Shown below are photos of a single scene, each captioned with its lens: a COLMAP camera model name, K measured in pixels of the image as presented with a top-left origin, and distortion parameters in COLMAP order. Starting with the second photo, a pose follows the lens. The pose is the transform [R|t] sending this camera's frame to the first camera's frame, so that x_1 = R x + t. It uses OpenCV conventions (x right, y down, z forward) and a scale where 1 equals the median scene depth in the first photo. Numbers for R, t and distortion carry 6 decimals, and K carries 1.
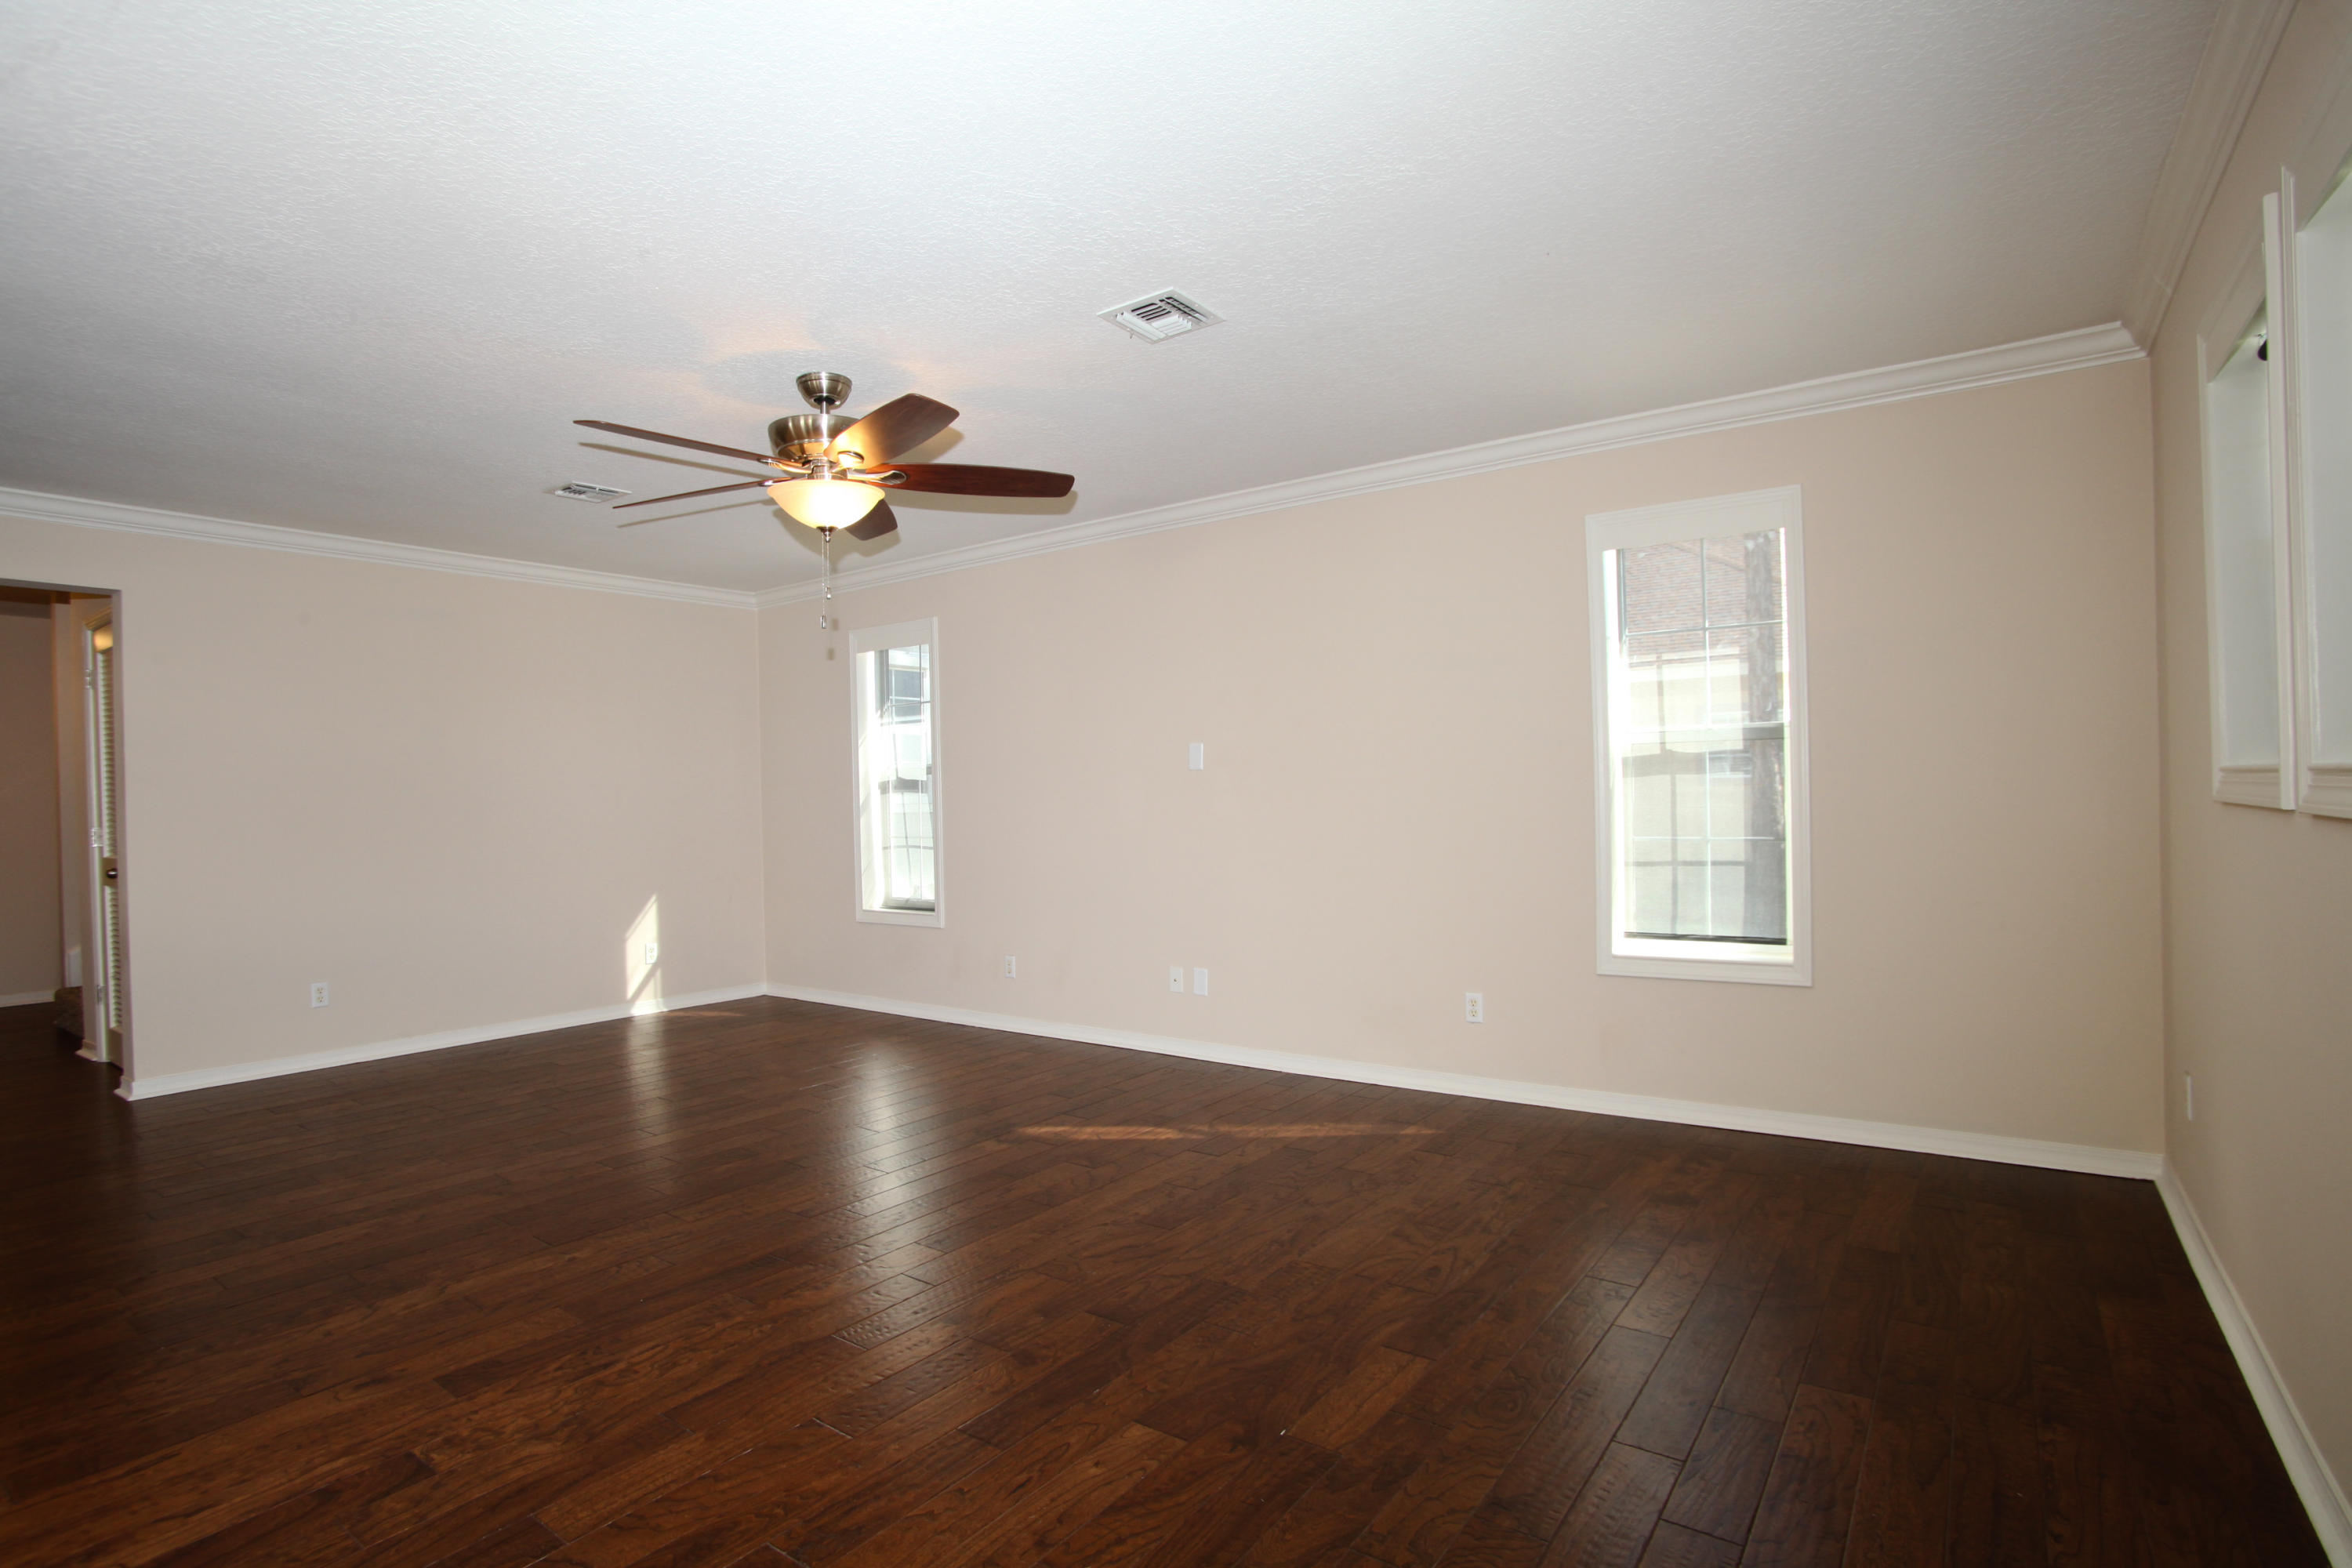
lens RADIAL K [[1140.6, 0, 1167.7], [0, 1140.6, 788.4], [0, 0, 1]] dist [-0.078505, 0.035837]
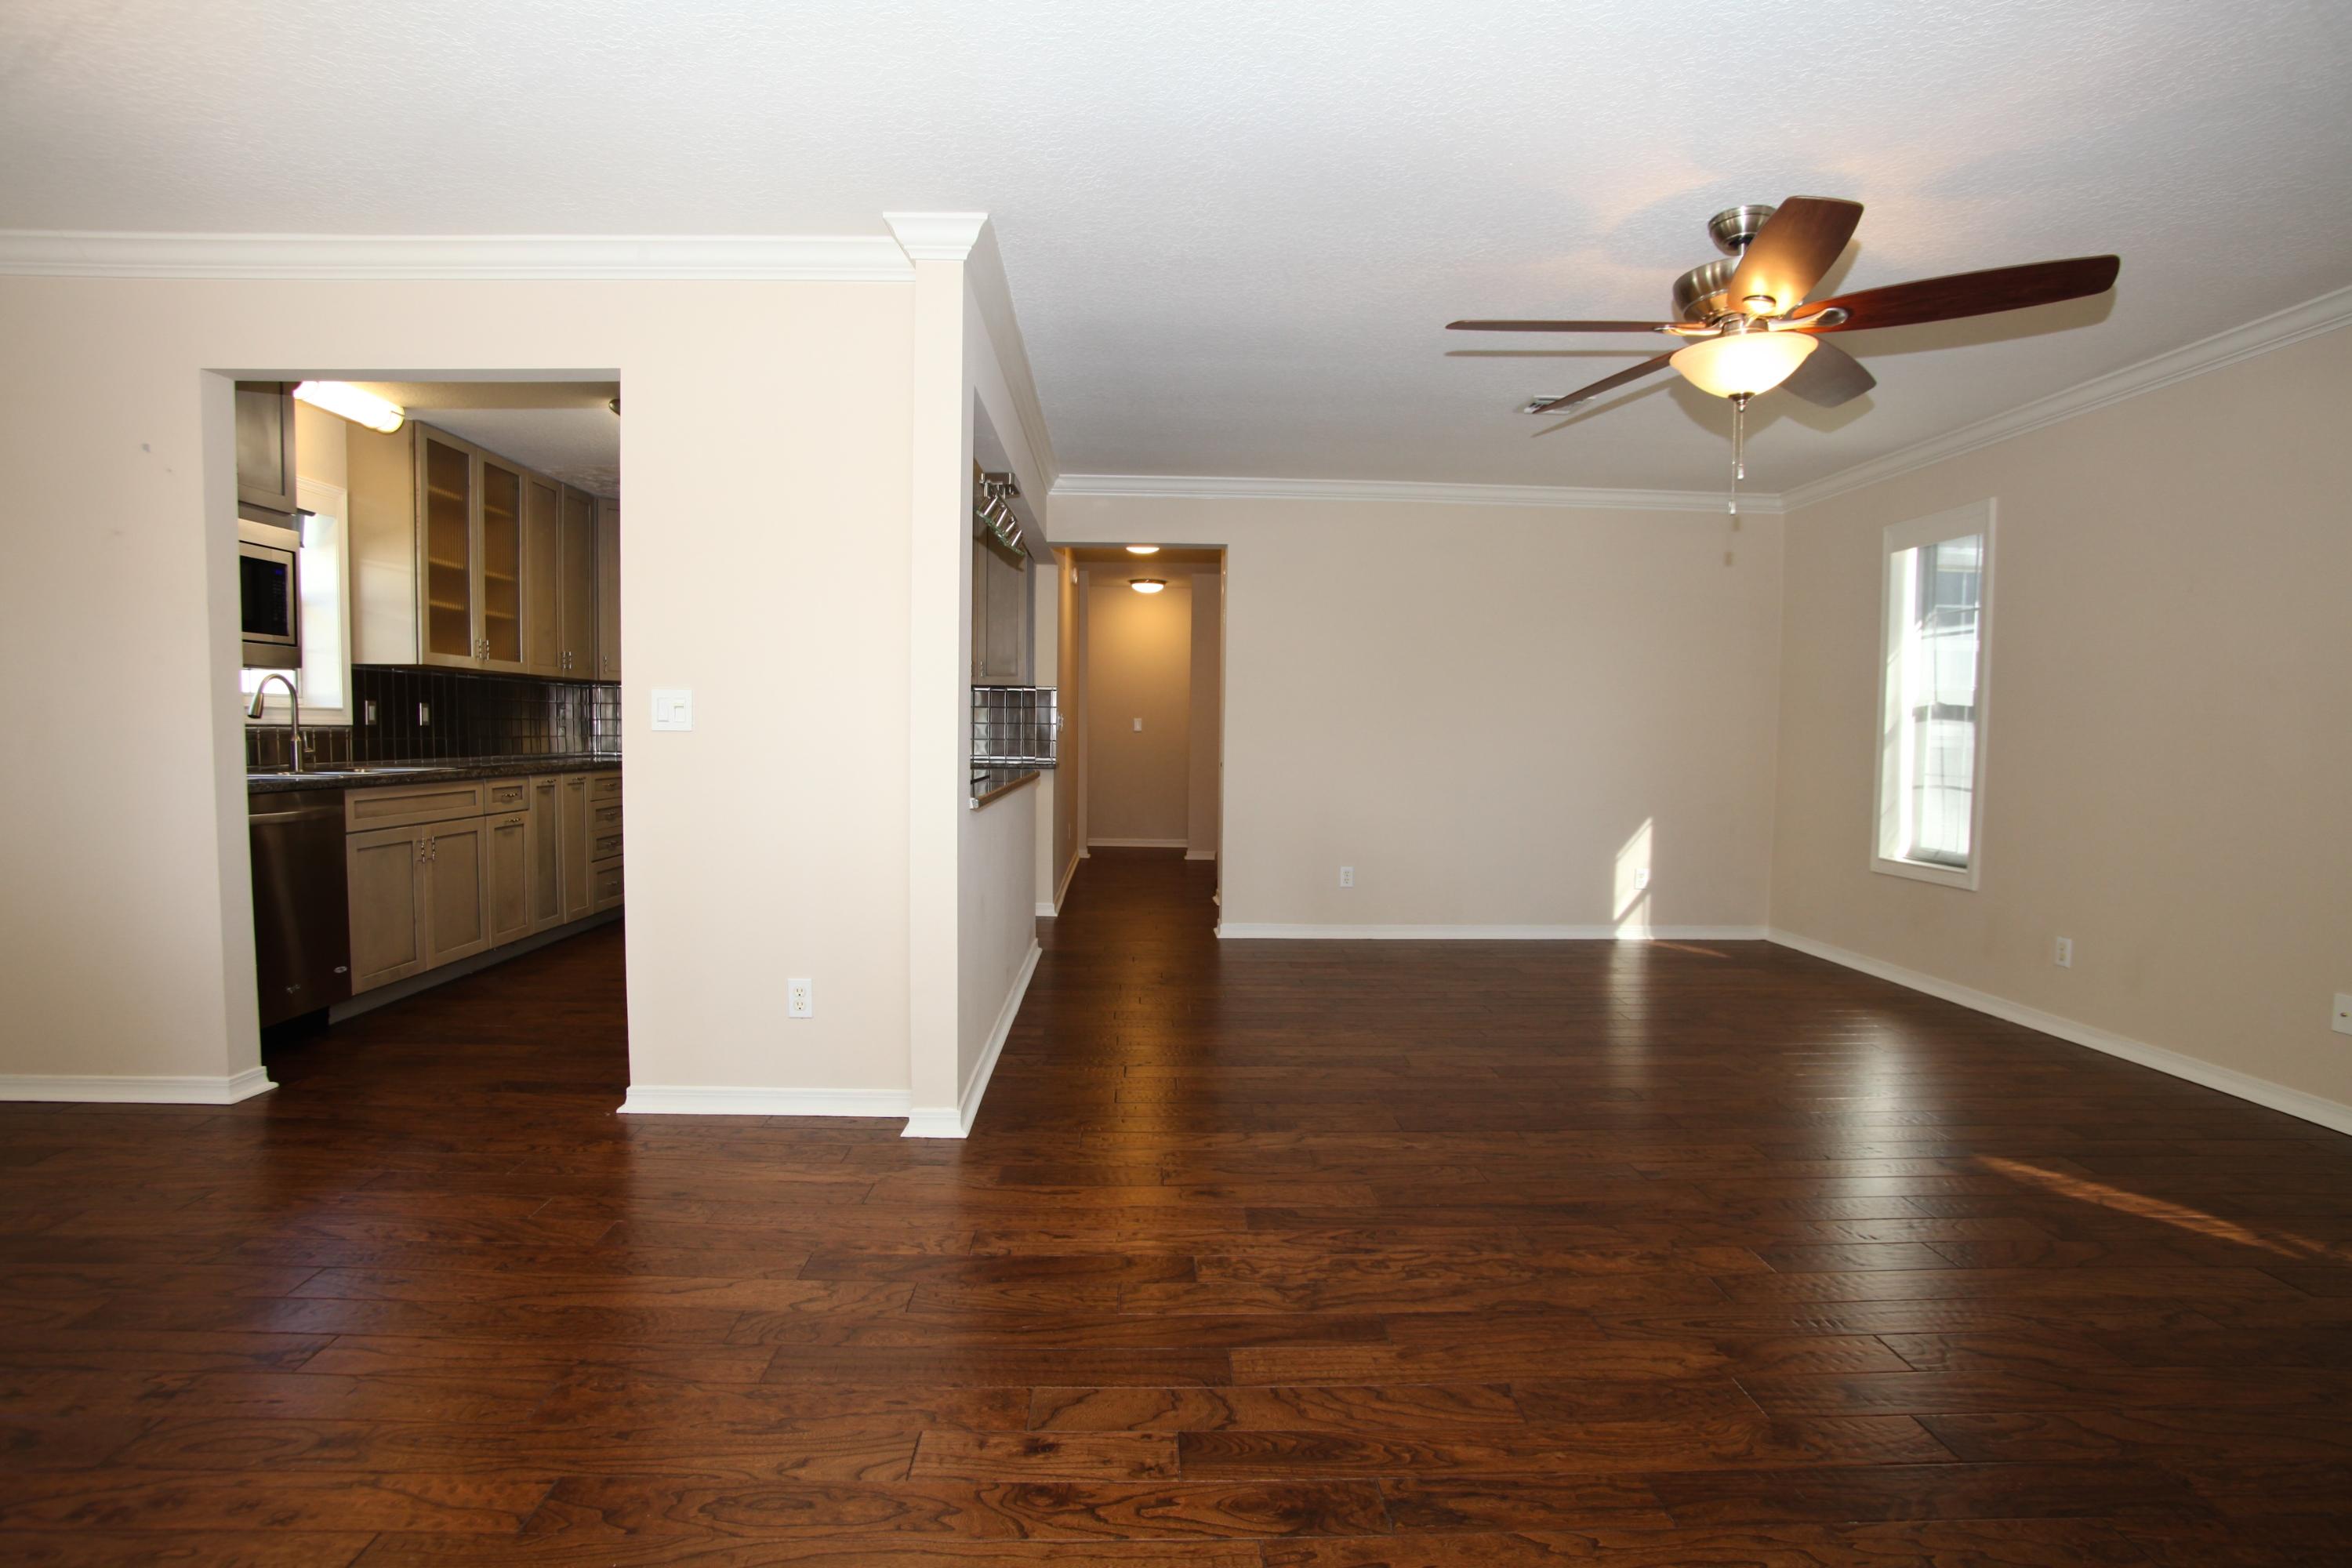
lens RADIAL K [[1155.4, 0, 1174.8], [0, 1155.4, 797.5], [0, 0, 1]] dist [-0.084172, 0.037275]
pose [[0.618274, 0.072629, -0.782600, 0.120944], [-0.018497, 0.996790, 0.077893, 0.013016], [0.785745, -0.033683, 0.617633, 0.141234]]
